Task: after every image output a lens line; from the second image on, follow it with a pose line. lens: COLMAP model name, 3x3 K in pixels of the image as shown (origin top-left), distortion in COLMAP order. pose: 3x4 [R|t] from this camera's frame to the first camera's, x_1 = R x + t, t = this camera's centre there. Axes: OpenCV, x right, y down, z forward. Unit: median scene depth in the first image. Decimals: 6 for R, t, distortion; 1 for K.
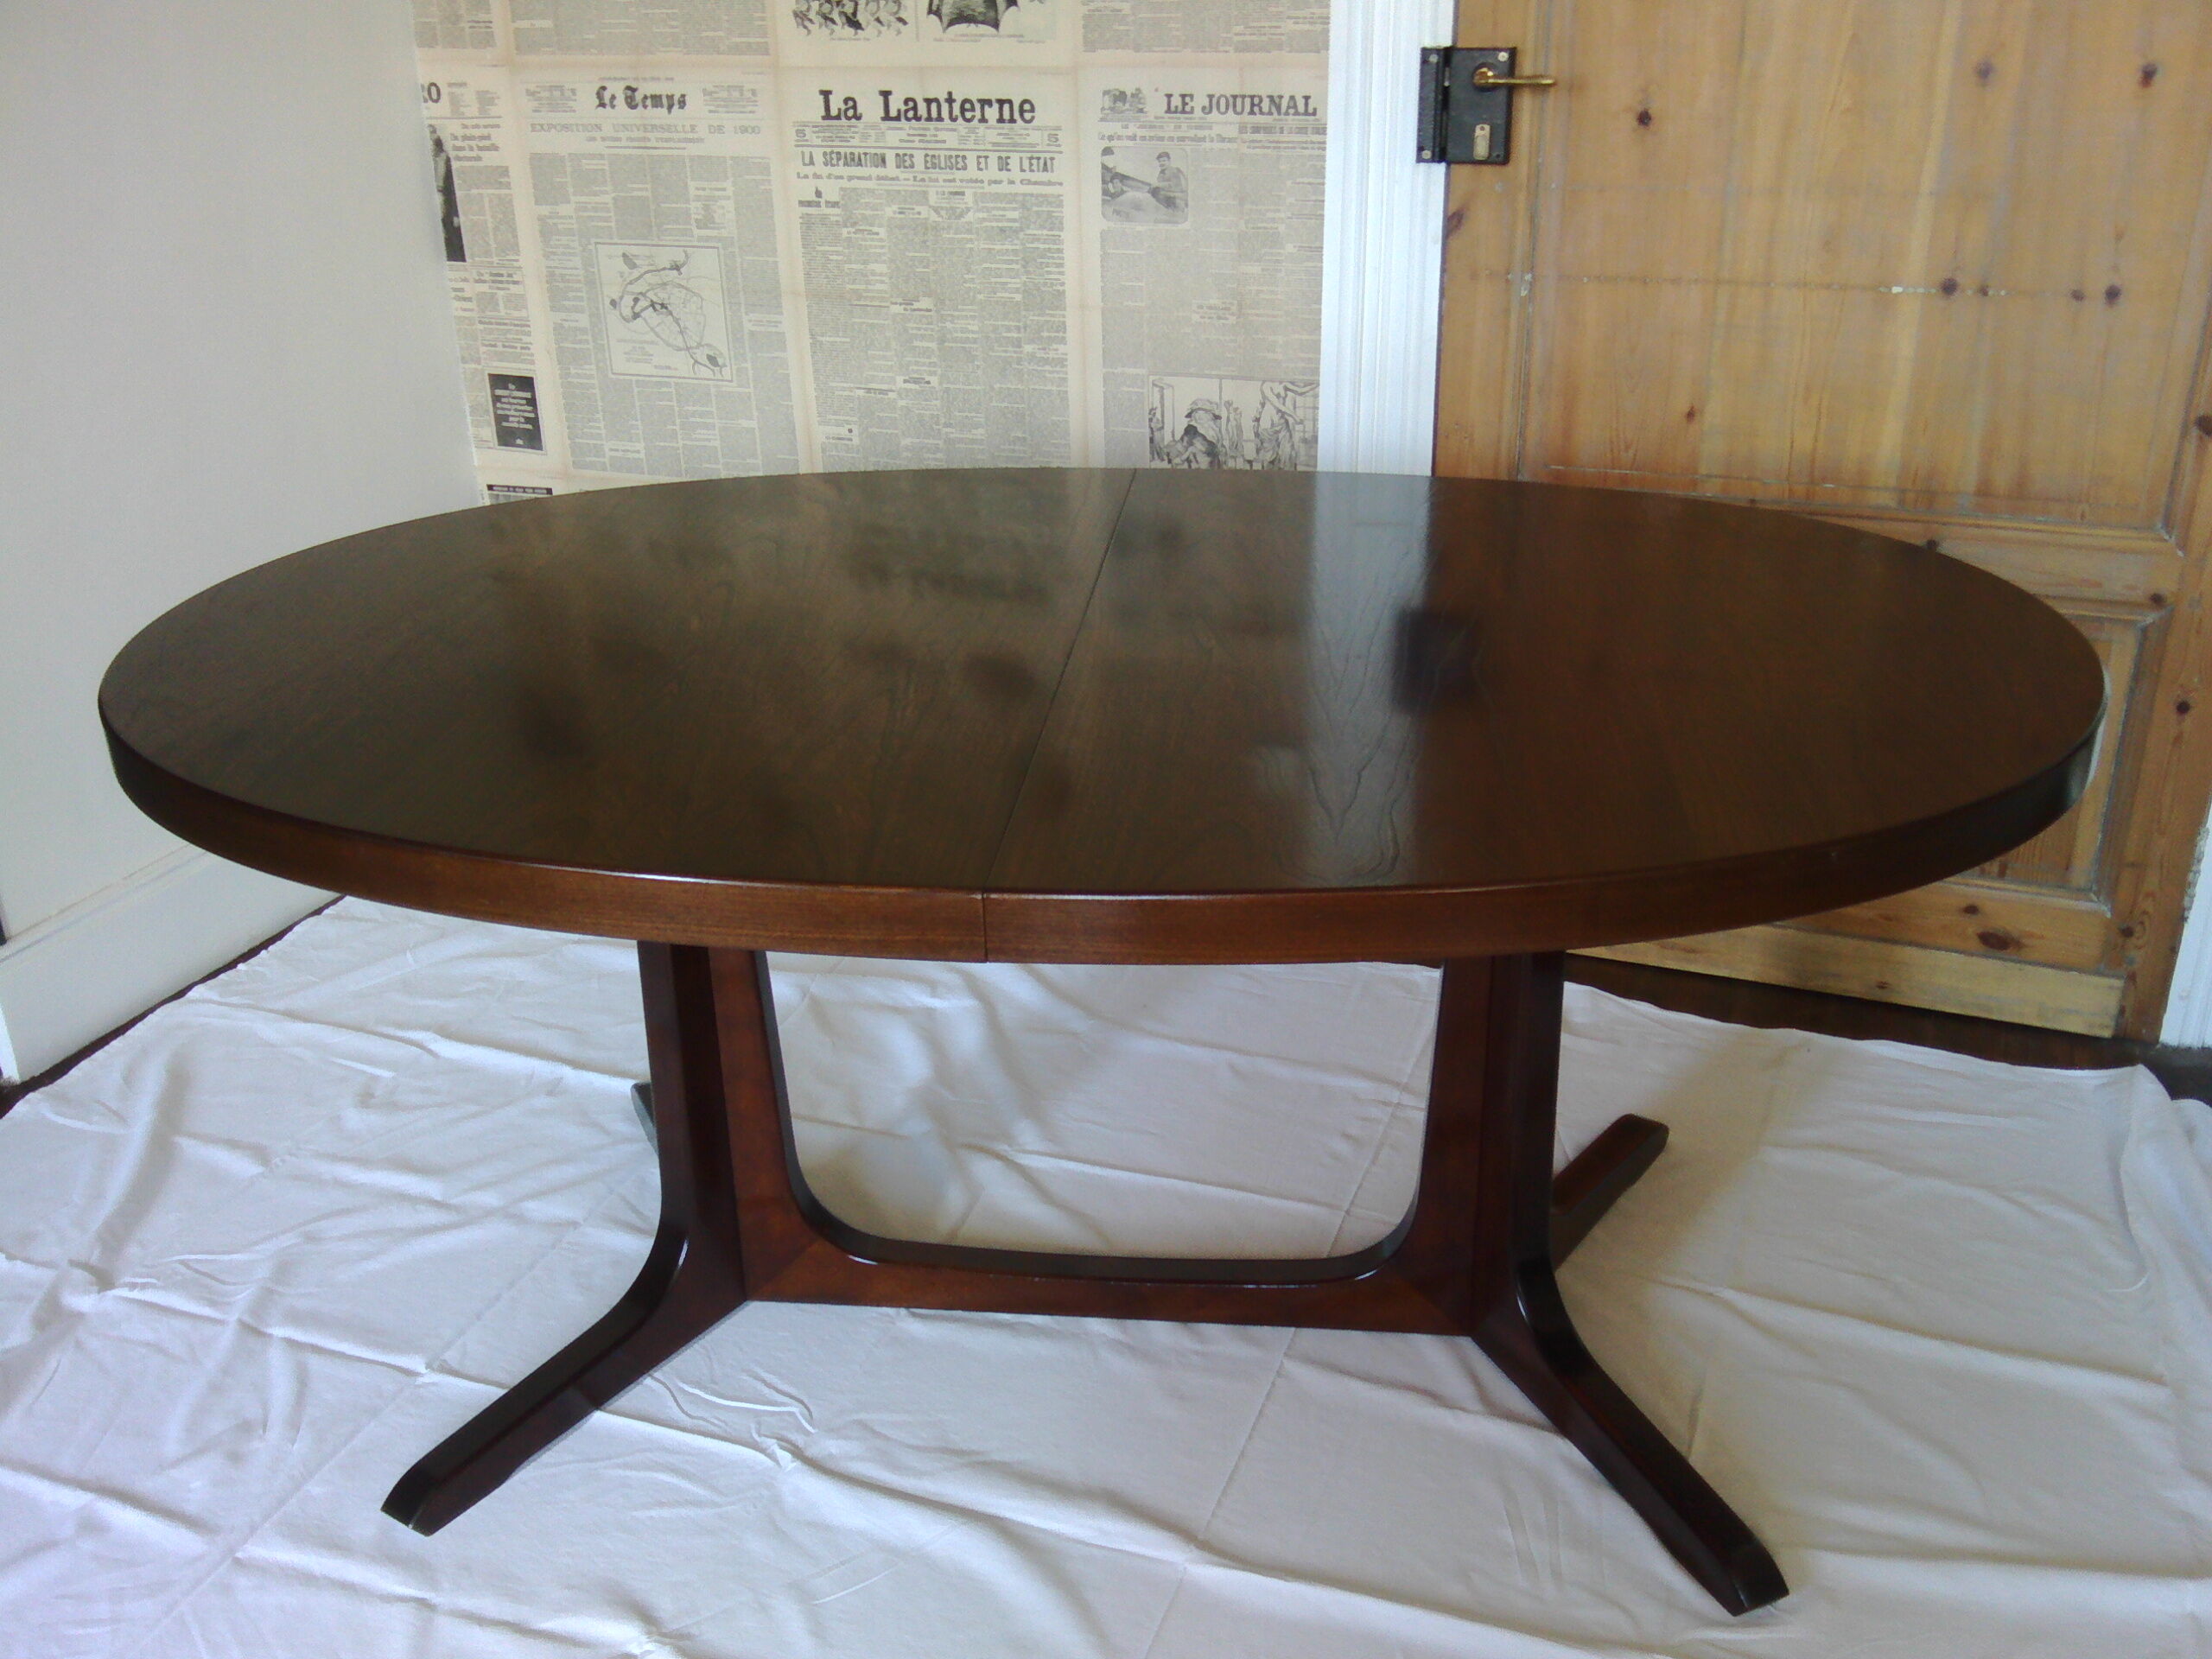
lens RADIAL K [[2119.7, 0, 1099.0], [0, 2119.7, 901.7], [0, 0, 1]] dist [0.122184, -0.291783]
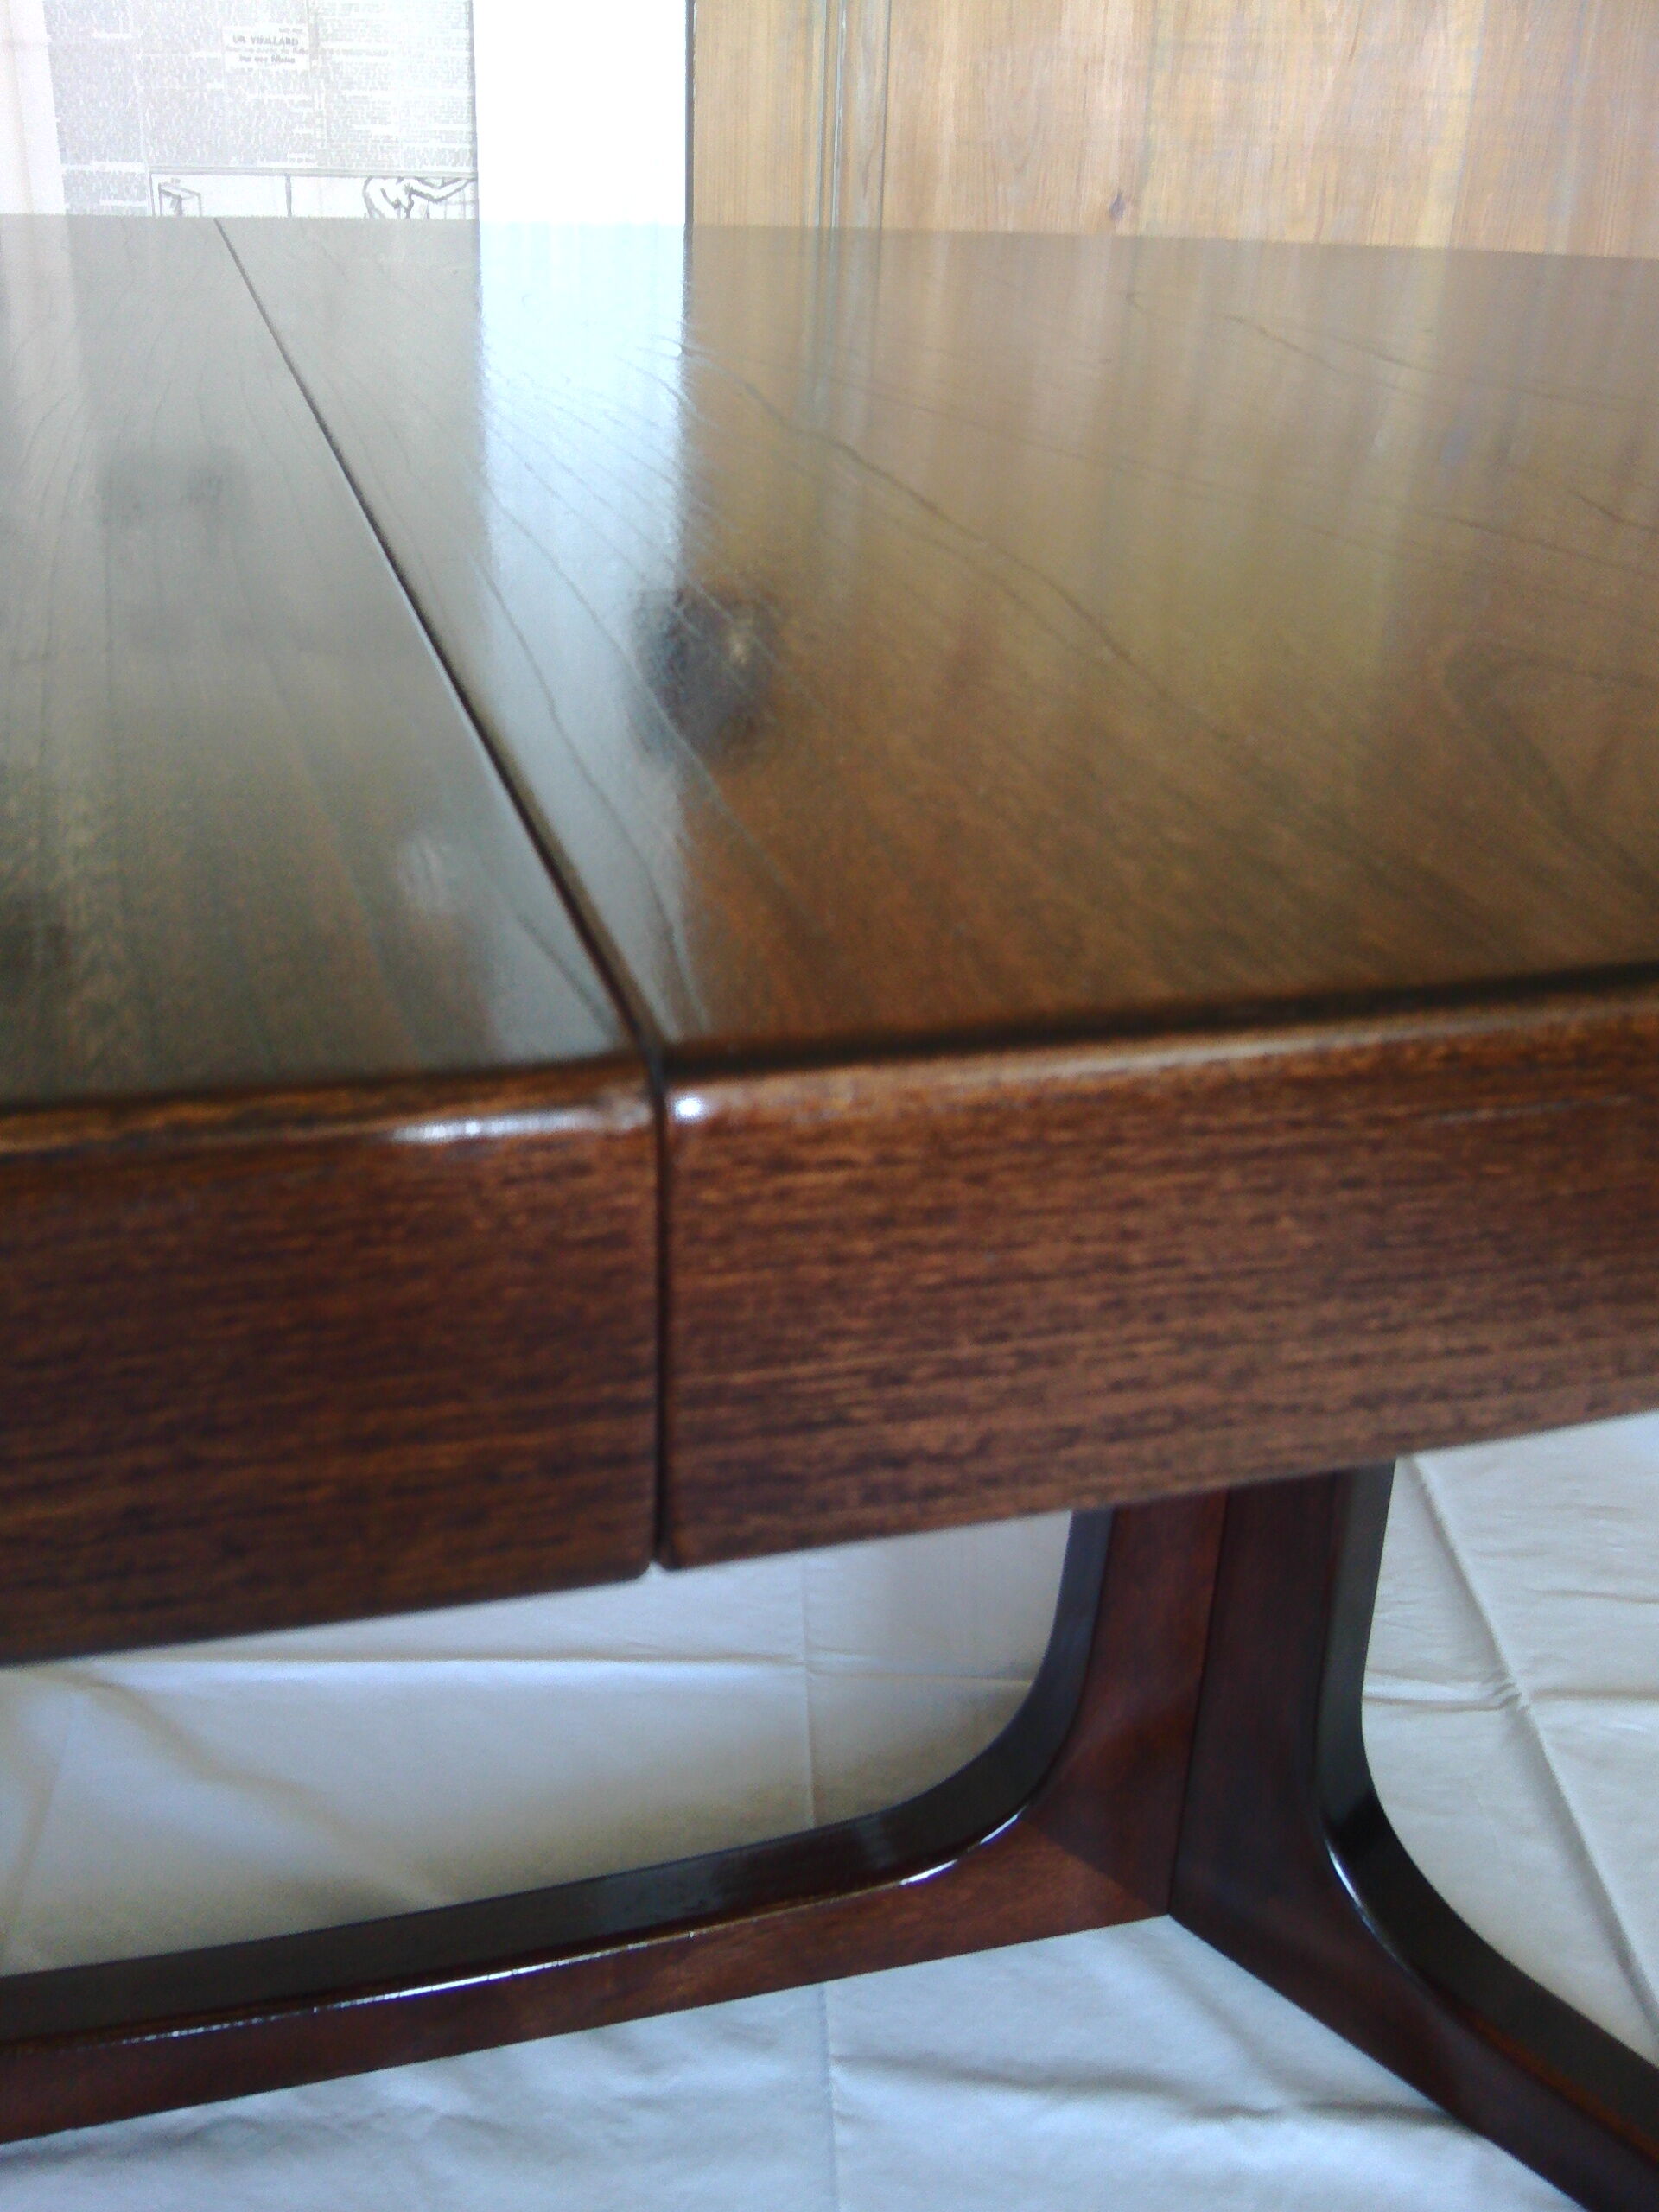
lens RADIAL K [[2094.5, 0, 753.4], [0, 2094.5, 1108.2], [0, 0, 1]] dist [0.080268, -0.170113]
pose [[0.933111, -0.116478, 0.340200, -0.048163], [0.114855, 0.993068, 0.024979, -0.002949], [-0.340752, 0.015765, 0.940021, 0.463824]]
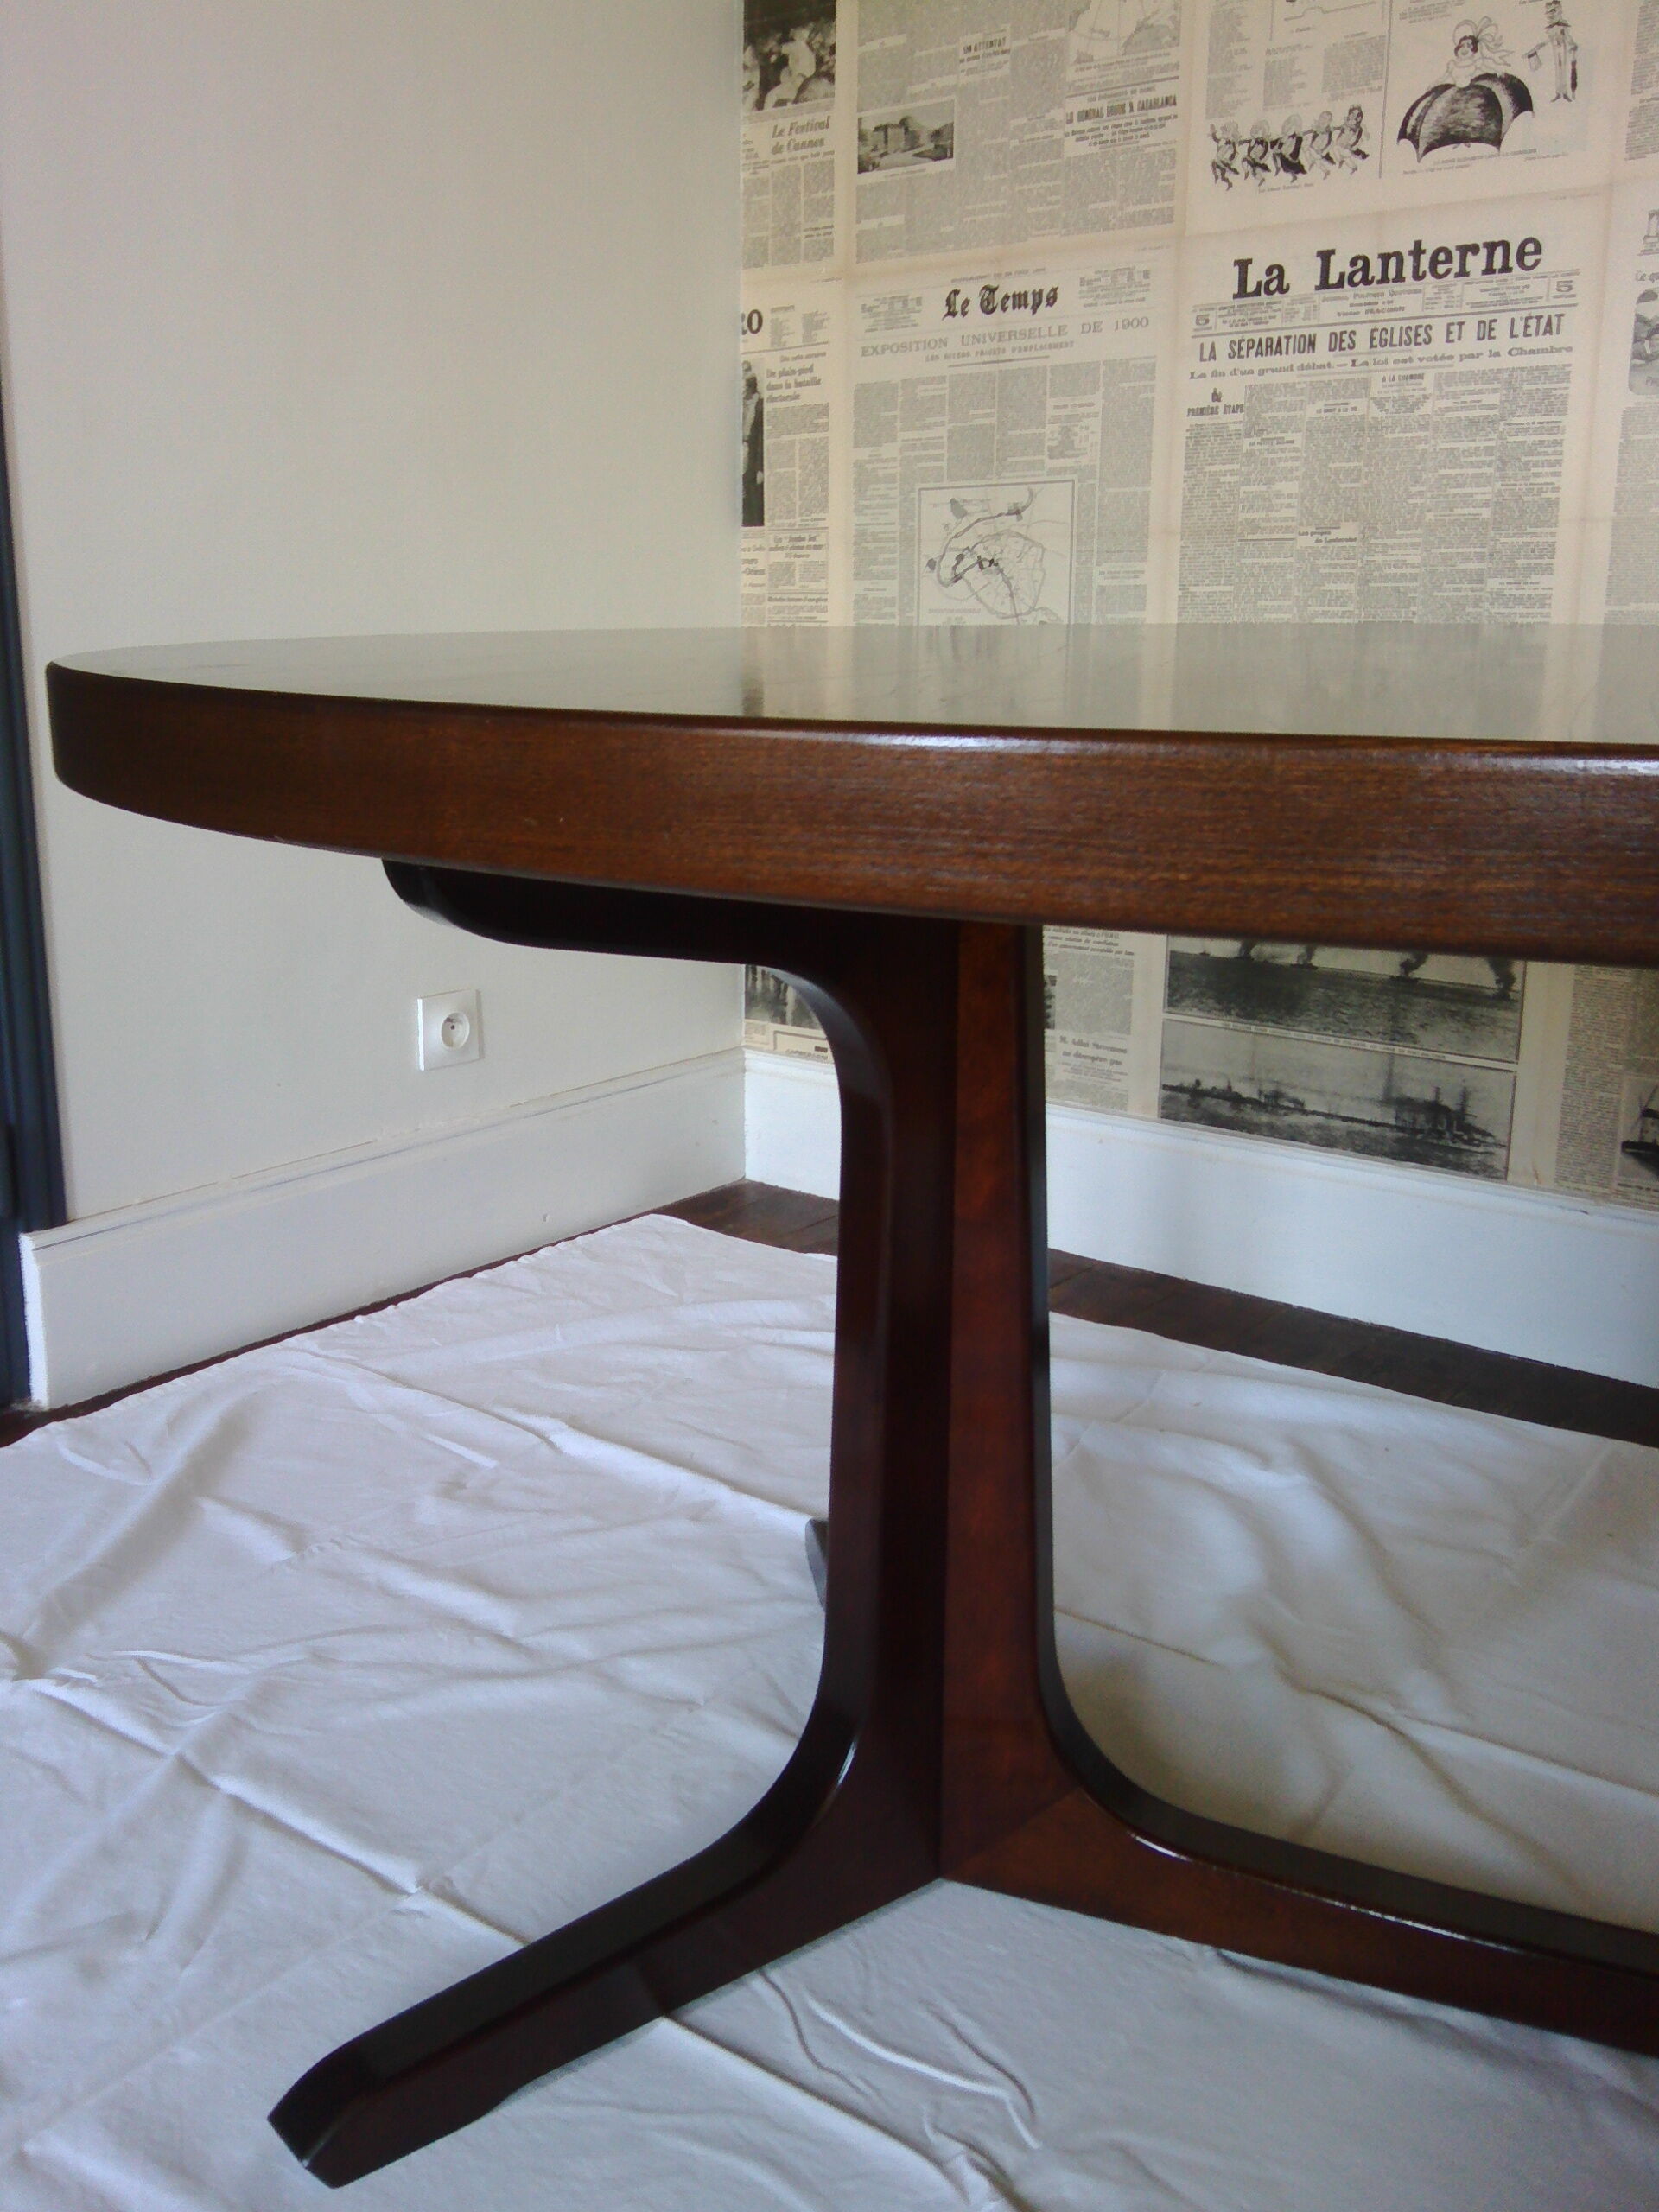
lens RADIAL K [[2094.5, 0, 753.4], [0, 2094.5, 1108.2], [0, 0, 1]] dist [0.080268, -0.170113]
pose [[0.954801, 0.089964, -0.283304, -0.057527], [-0.143545, 0.974150, -0.174433, 0.075142], [0.260288, 0.207216, 0.943033, 0.331779]]
